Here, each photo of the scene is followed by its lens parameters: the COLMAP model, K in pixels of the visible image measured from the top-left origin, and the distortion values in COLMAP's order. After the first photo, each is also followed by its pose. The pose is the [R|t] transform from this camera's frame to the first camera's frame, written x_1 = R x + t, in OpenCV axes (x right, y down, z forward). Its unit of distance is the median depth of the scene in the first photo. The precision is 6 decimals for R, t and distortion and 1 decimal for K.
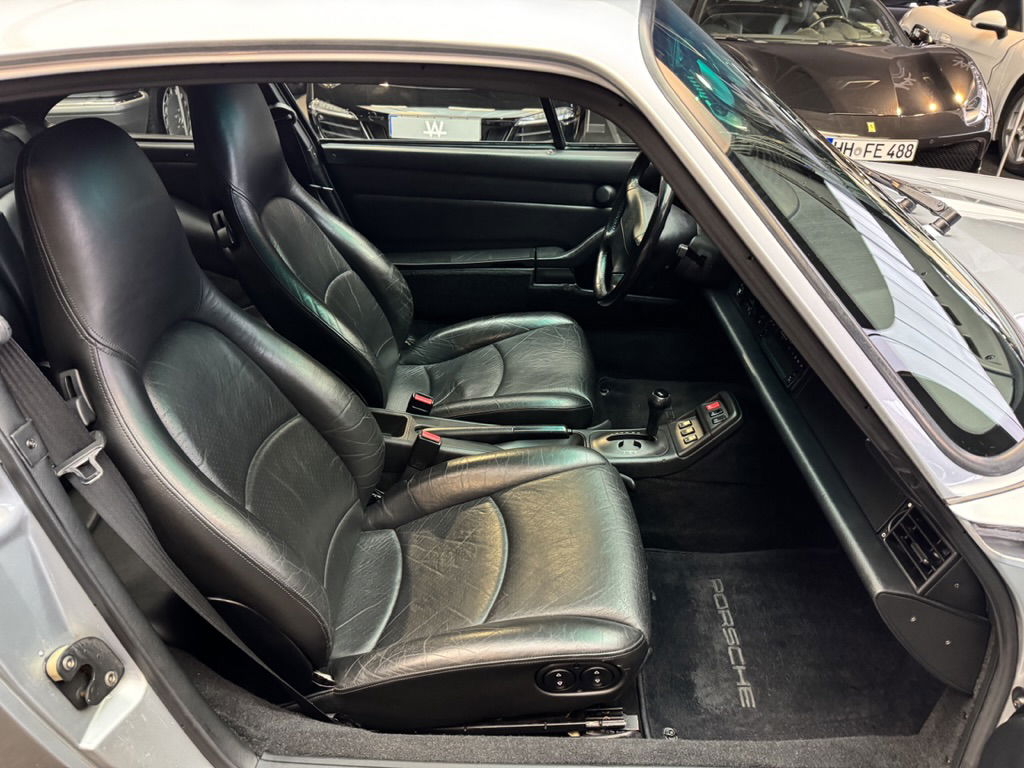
lens RADIAL K [[710.9, 0, 512.0], [0, 710.9, 384.0], [0, 0, 1]] dist [0.010424, -0.042272]
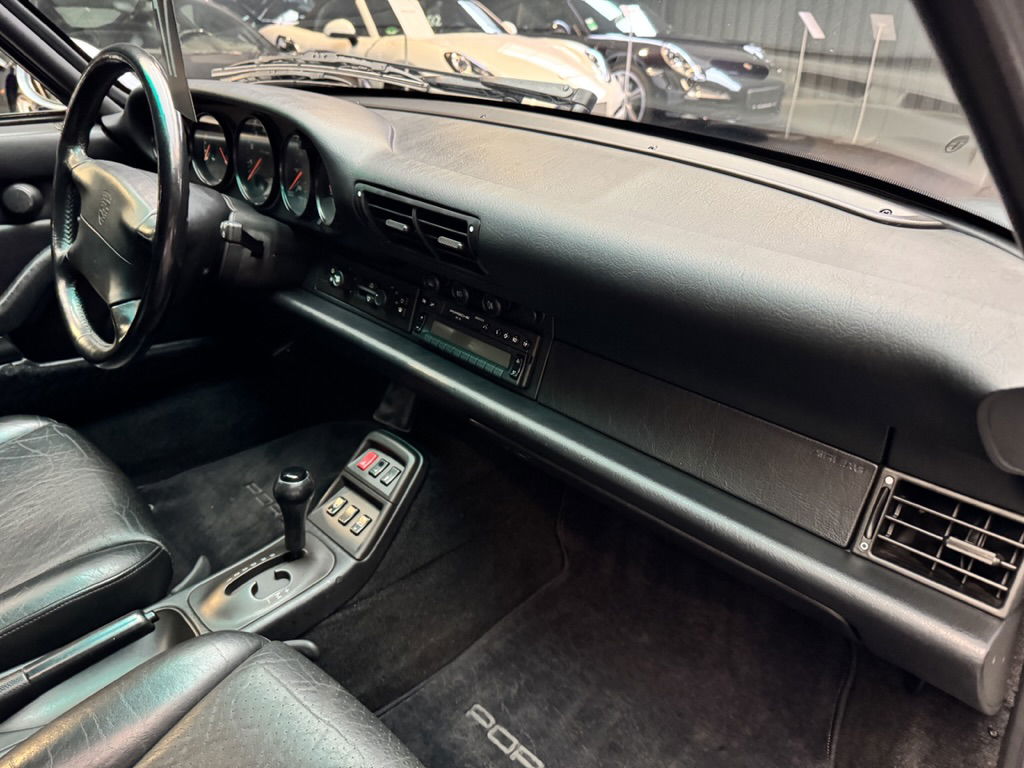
lens RADIAL K [[725.7, 0, 509.9], [0, 725.7, 367.7], [0, 0, 1]] dist [0.003280, 0.000745]
pose [[0.707524, -0.311313, 0.634424, -0.010194], [0.357606, 0.932036, 0.058541, -0.038055], [-0.609531, 0.185455, 0.770765, 0.413478]]
